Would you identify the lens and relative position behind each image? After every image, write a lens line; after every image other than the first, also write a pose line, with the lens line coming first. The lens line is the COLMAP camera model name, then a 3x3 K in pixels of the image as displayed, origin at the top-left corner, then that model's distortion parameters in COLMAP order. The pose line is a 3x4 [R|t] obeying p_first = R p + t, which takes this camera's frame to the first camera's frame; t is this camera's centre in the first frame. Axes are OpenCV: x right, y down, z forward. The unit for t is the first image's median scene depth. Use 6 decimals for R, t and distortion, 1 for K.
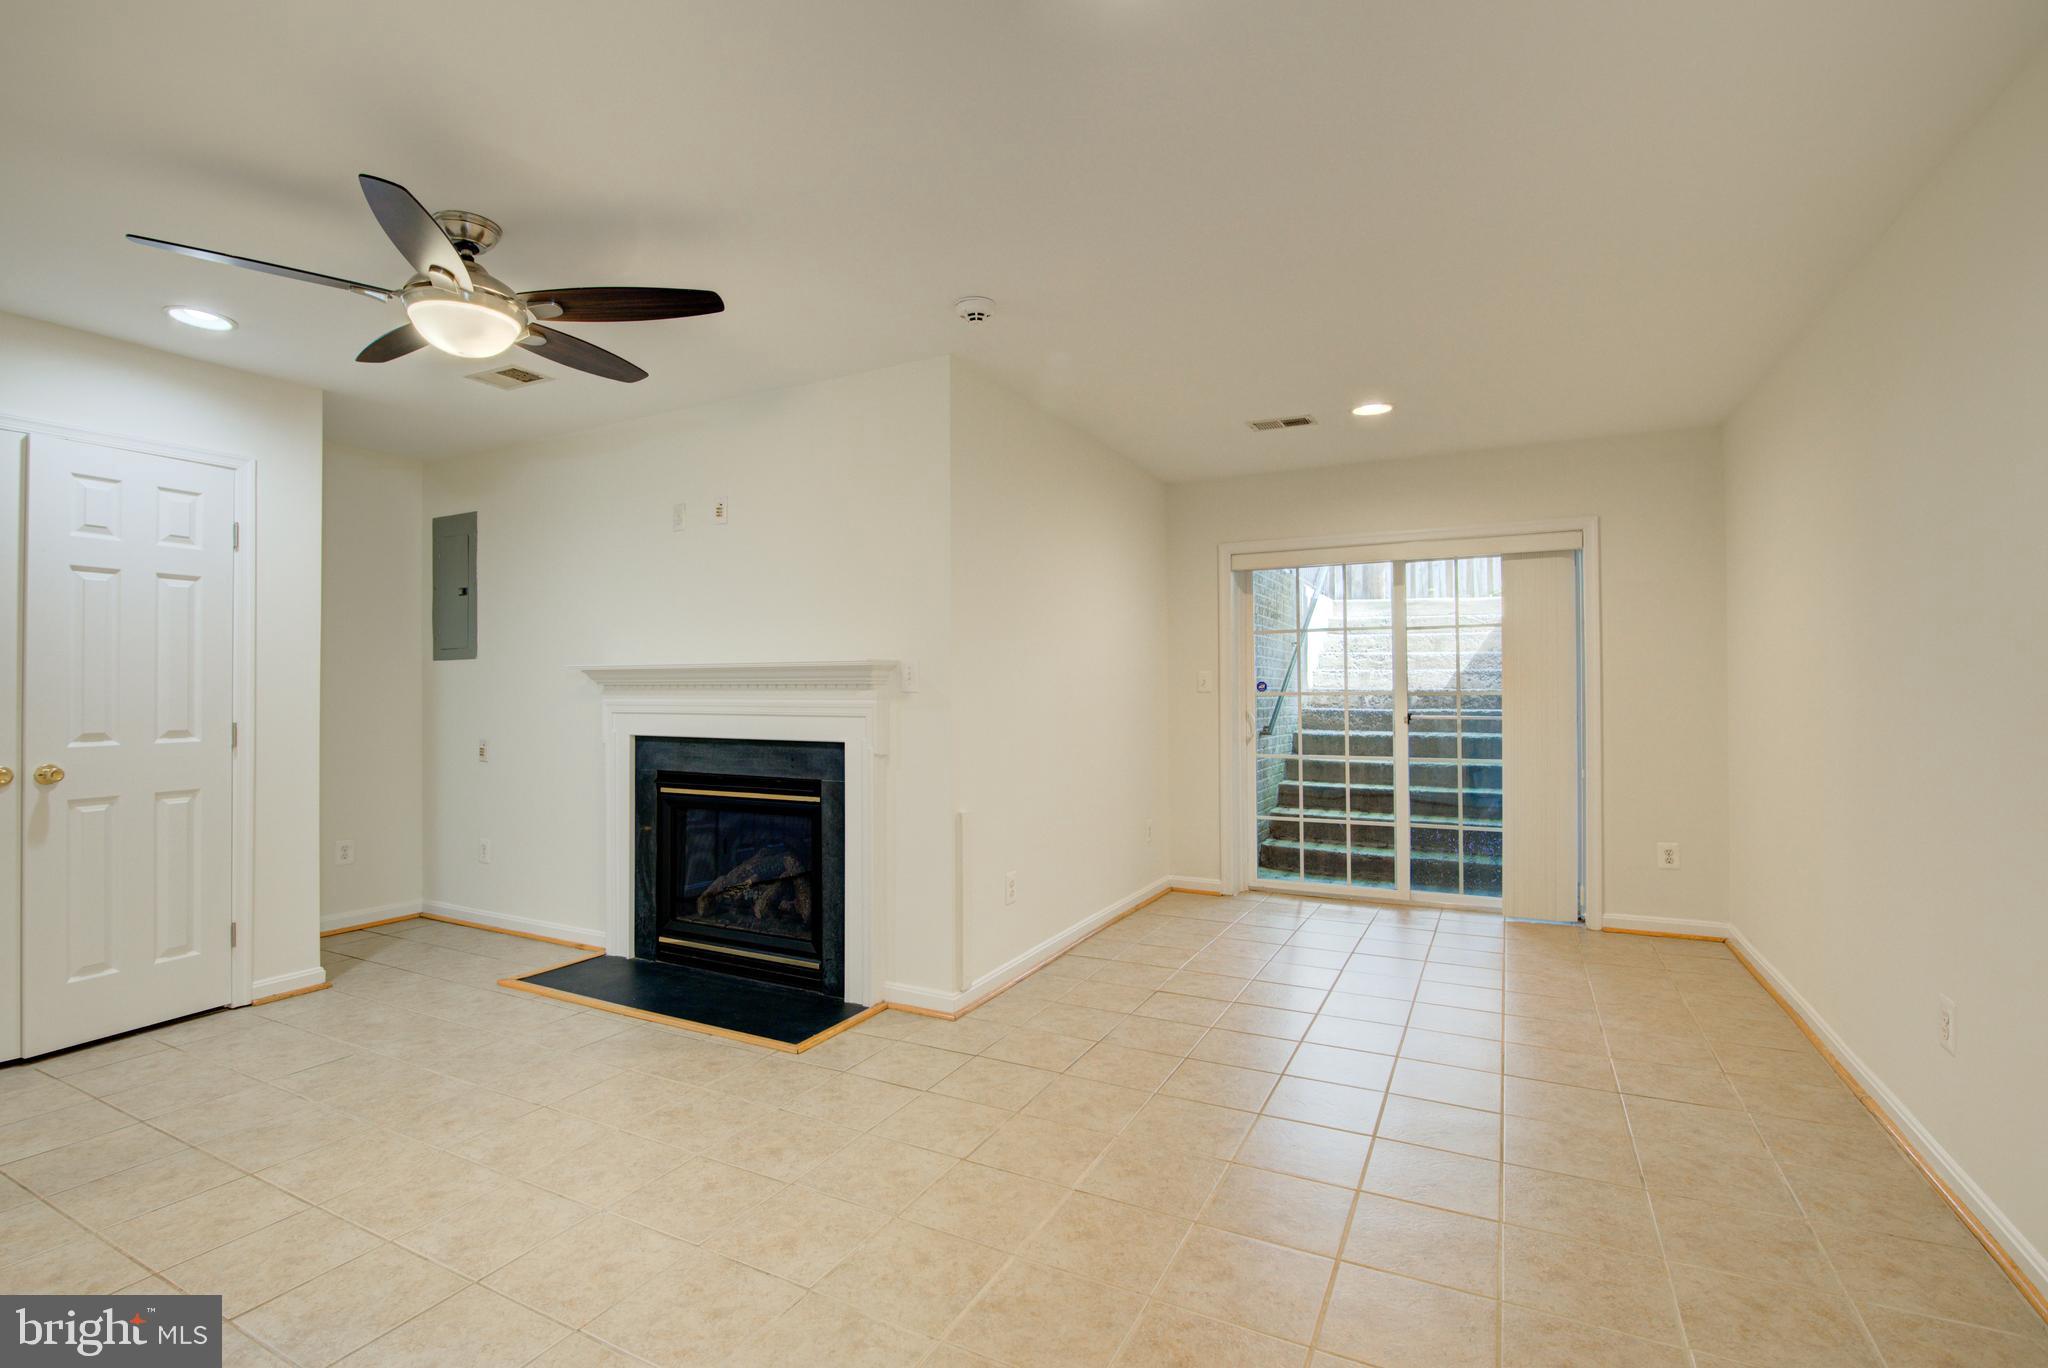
lens RADIAL K [[936.3, 0, 1033.4], [0, 936.3, 695.7], [0, 0, 1]] dist [-0.020710, 0.000634]
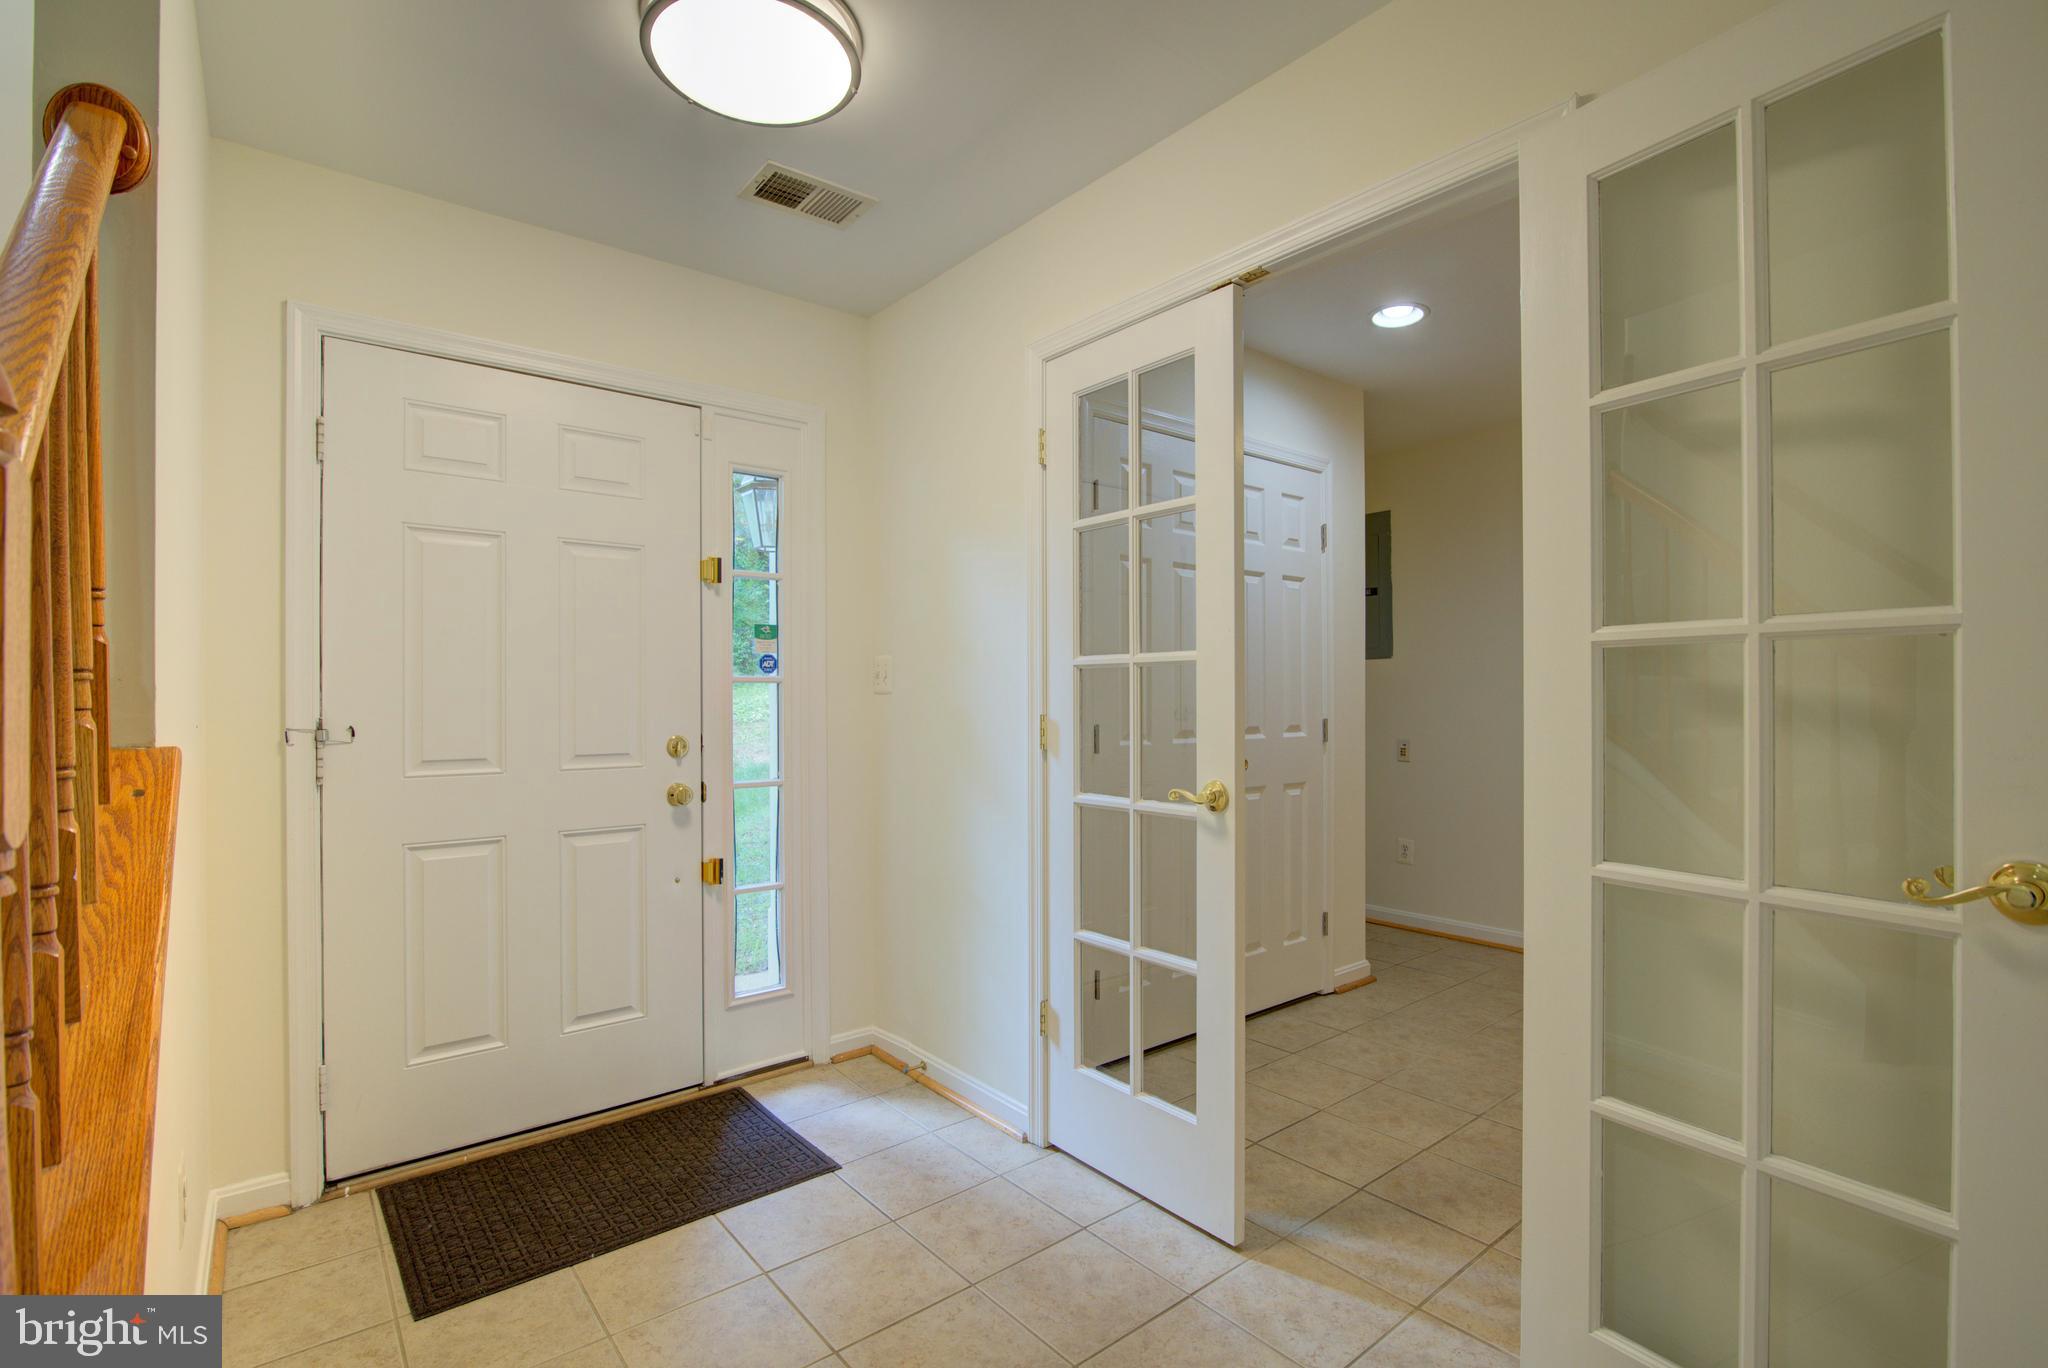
lens RADIAL K [[936.3, 0, 1033.4], [0, 936.3, 695.7], [0, 0, 1]] dist [-0.020710, 0.000634]
pose [[0.918945, -0.002125, -0.394379, -0.759137], [-0.001192, 0.999966, -0.008167, 0.013229], [0.394383, 0.007976, 0.918912, -0.092419]]
